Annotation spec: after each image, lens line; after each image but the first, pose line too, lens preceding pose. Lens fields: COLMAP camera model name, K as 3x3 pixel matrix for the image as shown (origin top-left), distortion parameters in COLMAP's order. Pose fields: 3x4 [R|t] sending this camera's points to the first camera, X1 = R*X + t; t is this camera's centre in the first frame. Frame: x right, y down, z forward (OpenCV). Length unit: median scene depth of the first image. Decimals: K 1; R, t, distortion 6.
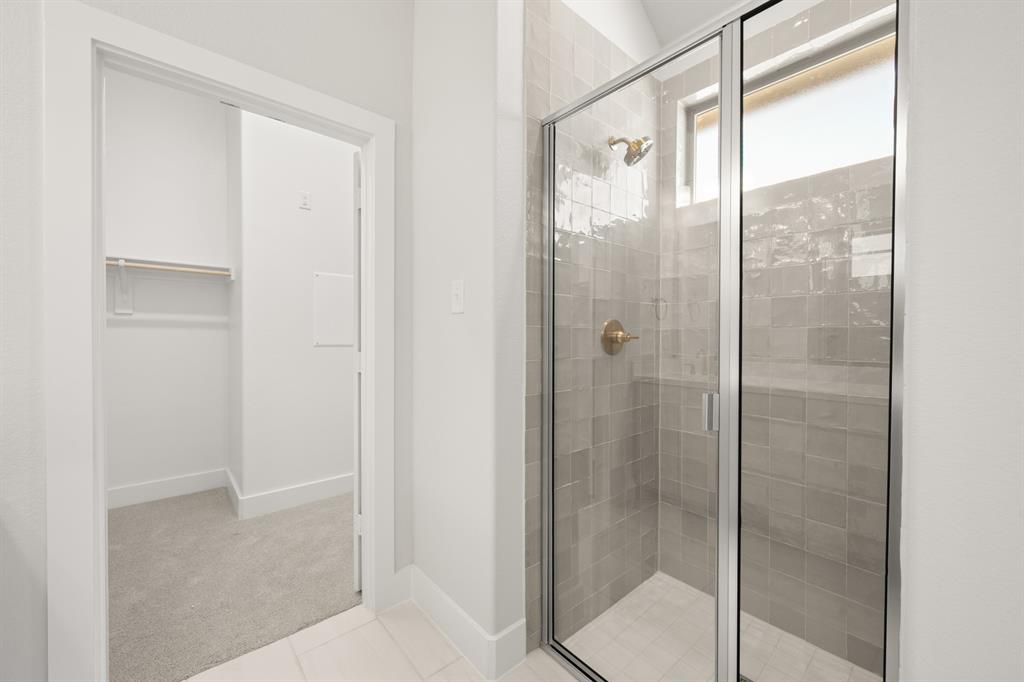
lens RADIAL K [[404.4, 0, 515.8], [0, 404.4, 338.4], [0, 0, 1]] dist [0.000587, -0.000078]
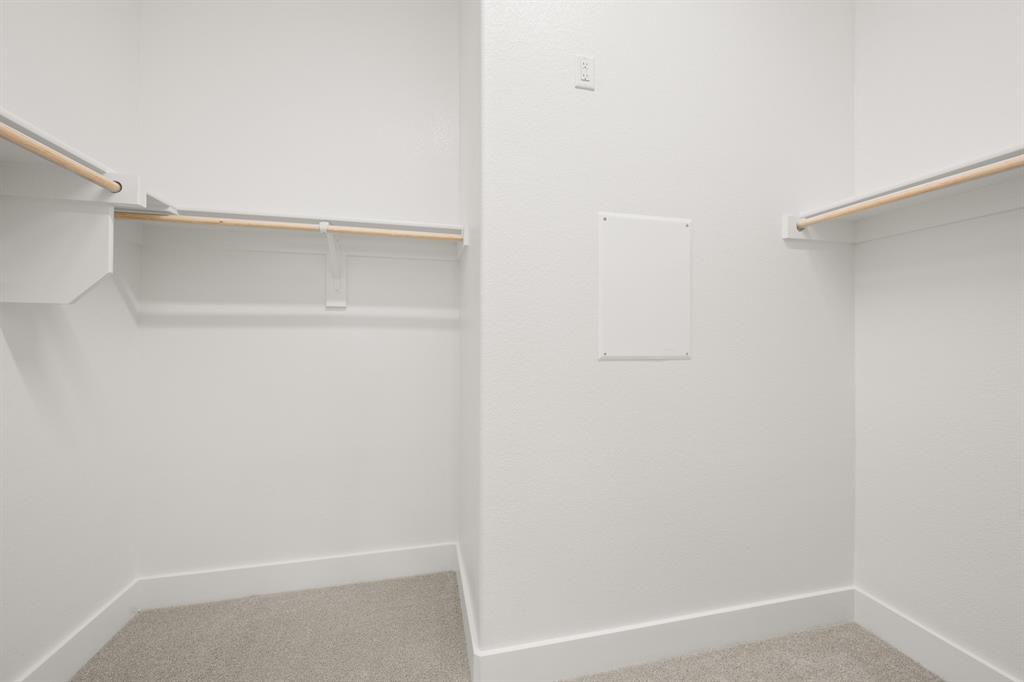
lens RADIAL K [[404.4, 0, 515.8], [0, 404.4, 338.4], [0, 0, 1]] dist [0.000587, -0.000078]
pose [[0.885335, -0.001907, -0.464950, -0.377559], [-0.003882, 0.999926, -0.011493, -0.001115], [0.464938, 0.011980, 0.885262, 0.535689]]
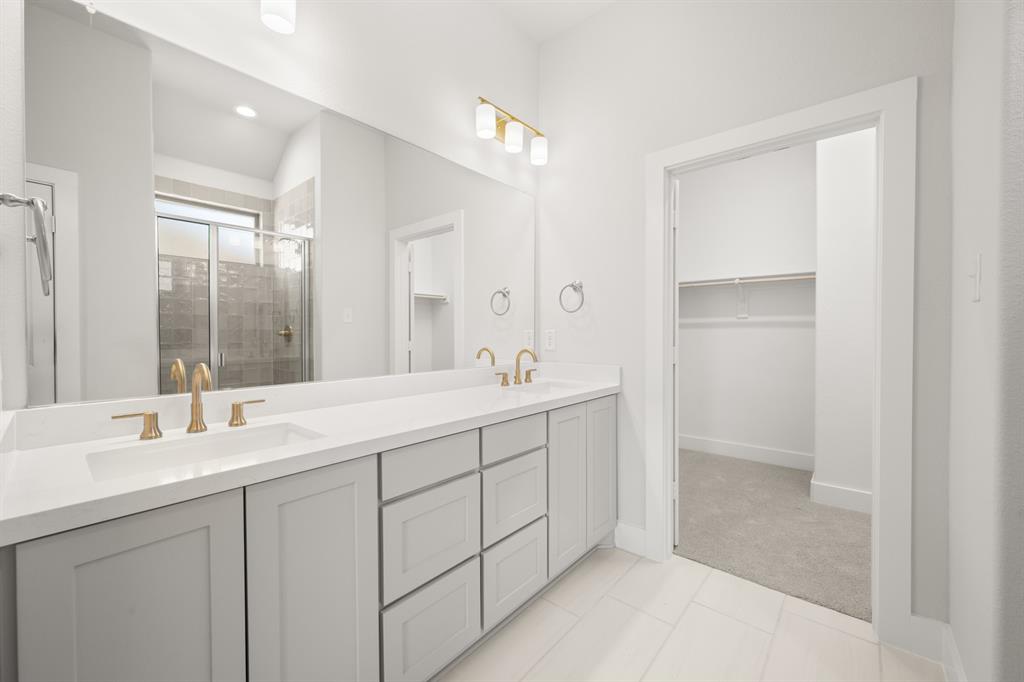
lens RADIAL K [[404.4, 0, 515.8], [0, 404.4, 338.4], [0, 0, 1]] dist [0.000587, -0.000078]
pose [[0.154843, 0.009131, -0.987897, 0.262763], [-0.004847, 0.999952, 0.008483, 0.001105], [0.987927, 0.003475, 0.154879, 0.034120]]
